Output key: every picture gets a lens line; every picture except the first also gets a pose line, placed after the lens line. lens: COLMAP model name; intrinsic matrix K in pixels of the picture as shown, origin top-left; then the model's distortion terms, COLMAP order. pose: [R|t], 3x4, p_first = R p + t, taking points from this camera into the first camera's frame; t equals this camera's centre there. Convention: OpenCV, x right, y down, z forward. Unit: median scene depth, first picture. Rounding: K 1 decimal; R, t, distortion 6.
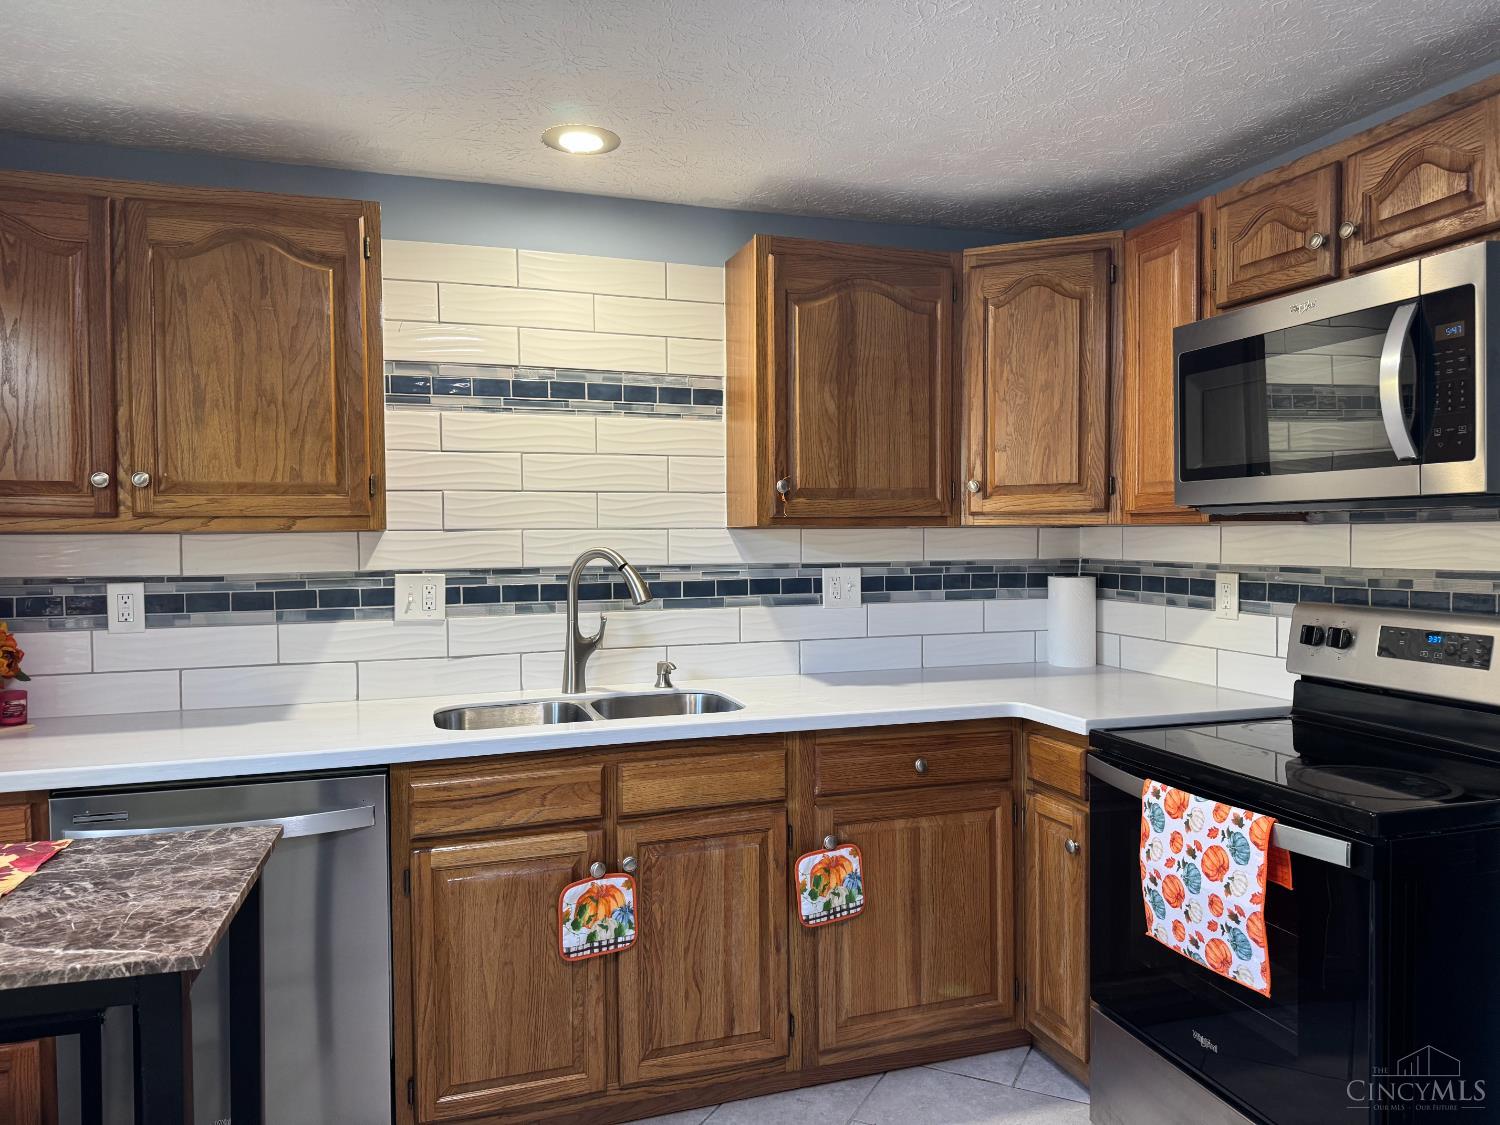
lens RADIAL K [[1055.7, 0, 766.1], [0, 1055.7, 565.5], [0, 0, 1]] dist [0.074272, -0.091085]
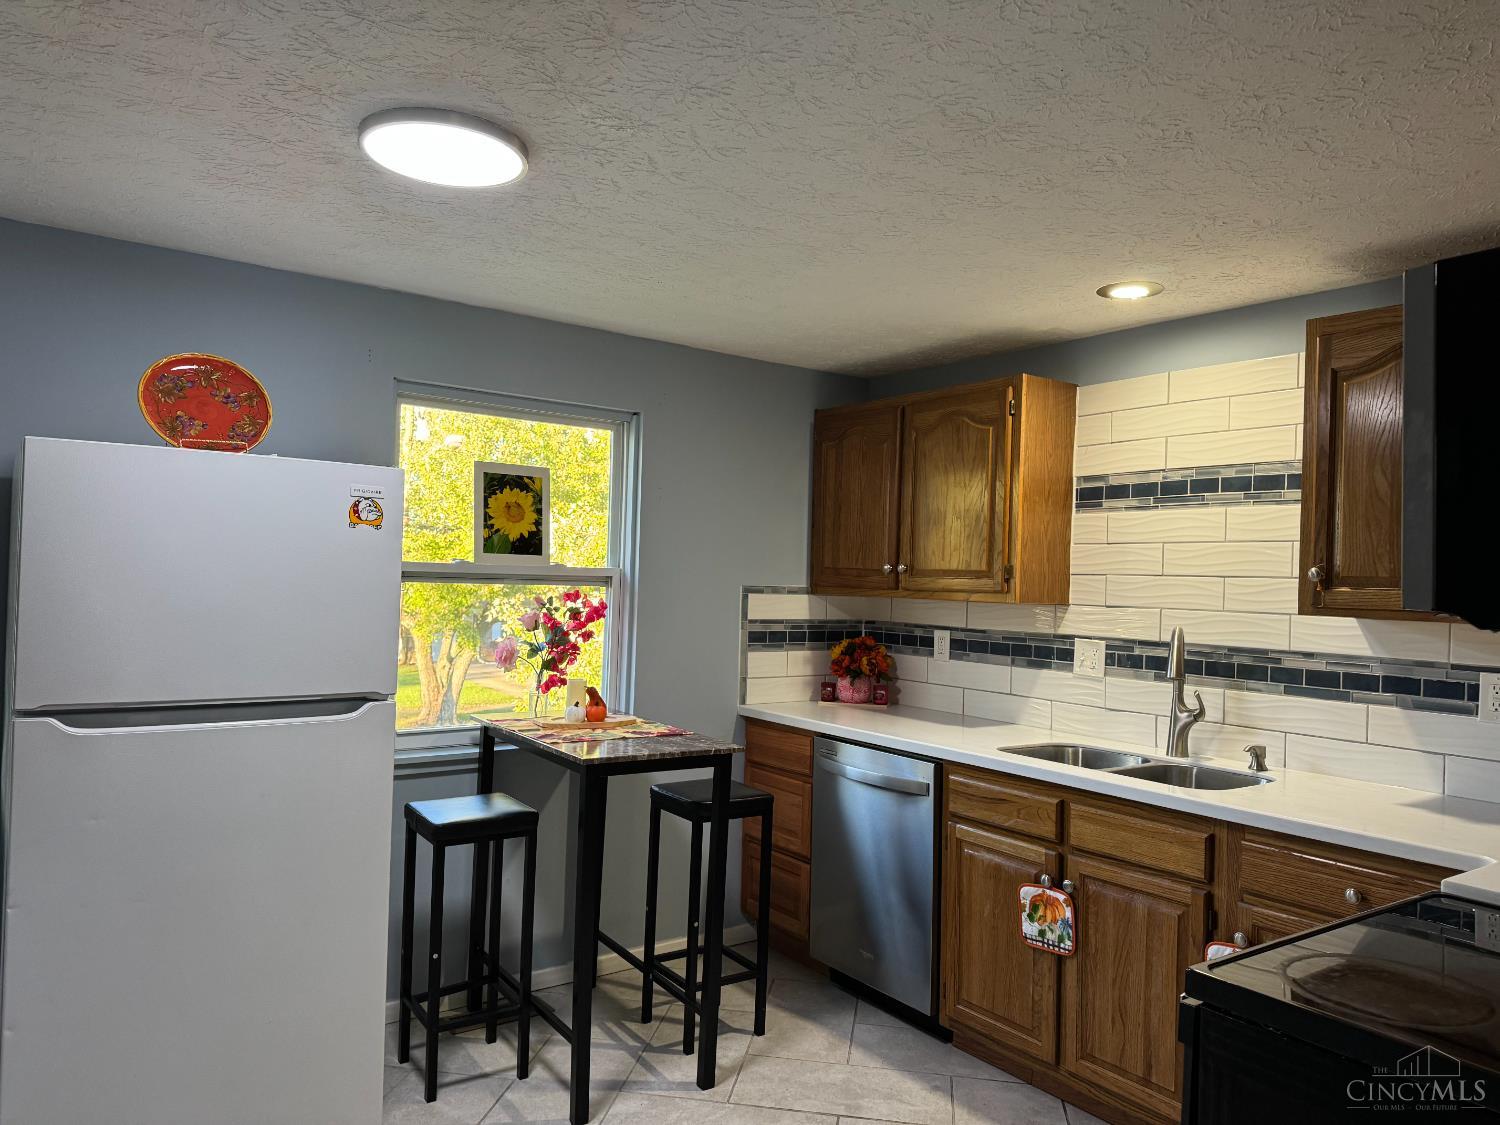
lens RADIAL K [[1055.7, 0, 743.2], [0, 1055.7, 559.6], [0, 0, 1]] dist [0.074272, -0.091085]
pose [[0.285890, -0.000990, -0.958262, 0.794839], [-0.065200, 0.997662, -0.020482, -0.035220], [0.956042, 0.068334, 0.285157, 0.231328]]
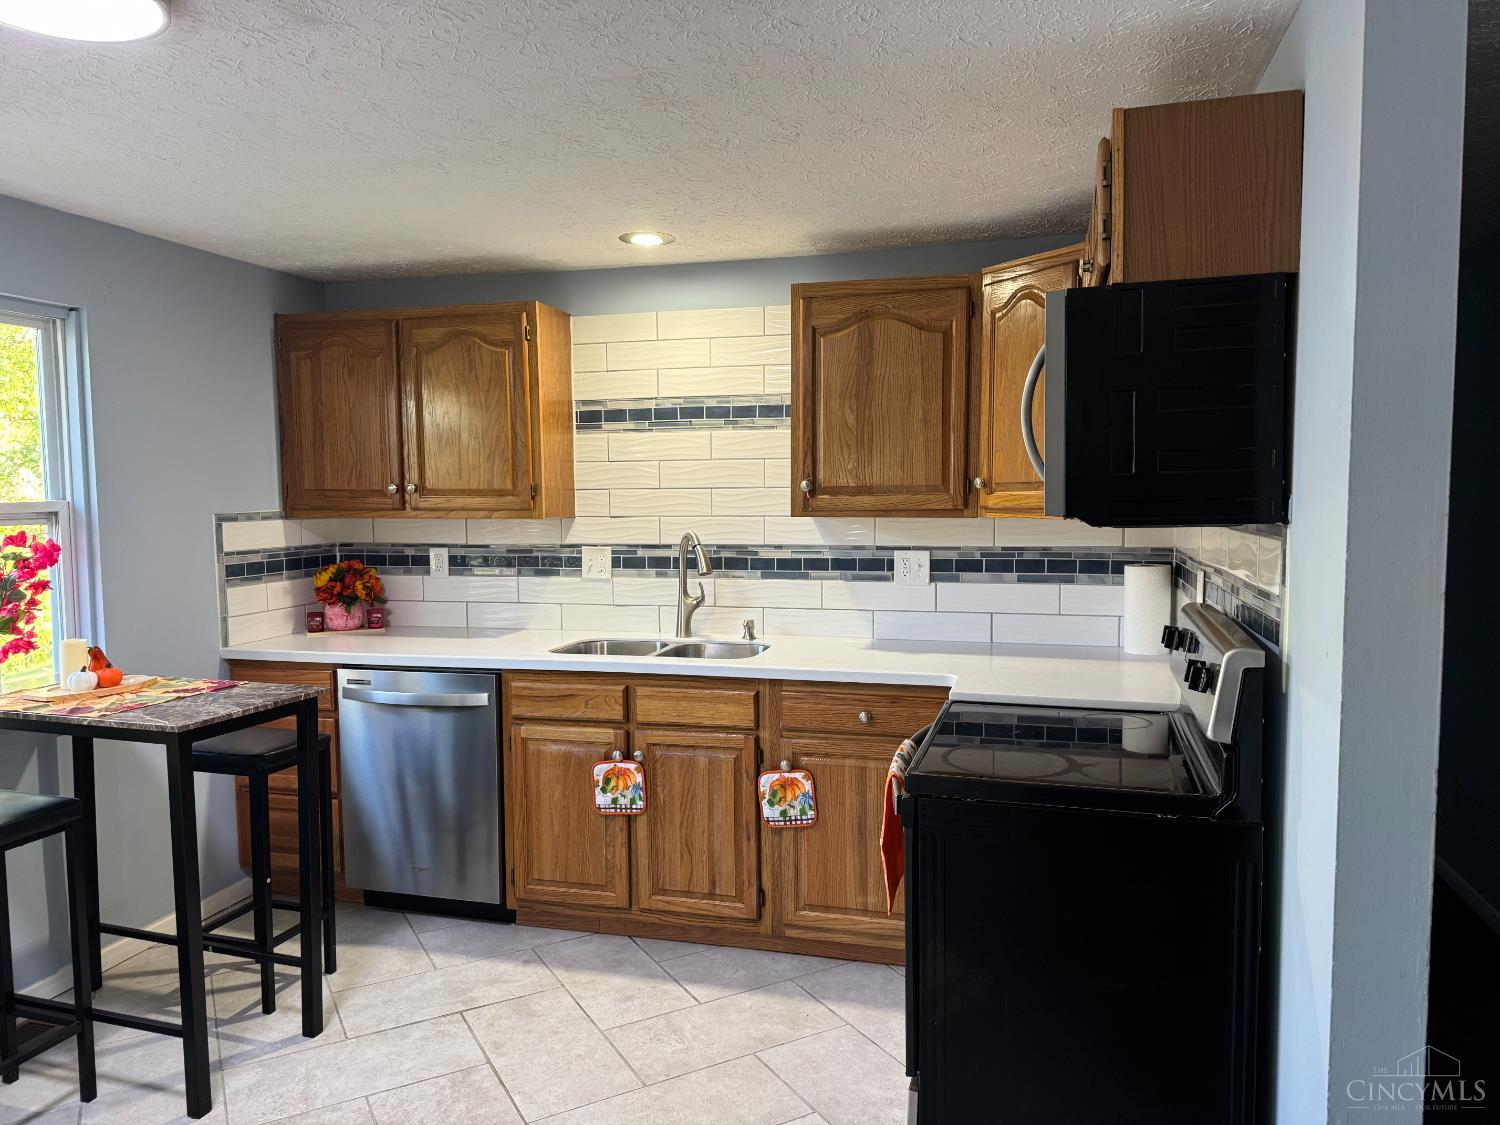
lens RADIAL K [[1055.7, 0, 756.2], [0, 1055.7, 570.8], [0, 0, 1]] dist [0.074272, -0.091085]
pose [[0.826230, 0.042605, -0.561719, 0.674970], [-0.016623, 0.998546, 0.051287, -0.037515], [0.563087, -0.033038, 0.825737, -0.068770]]
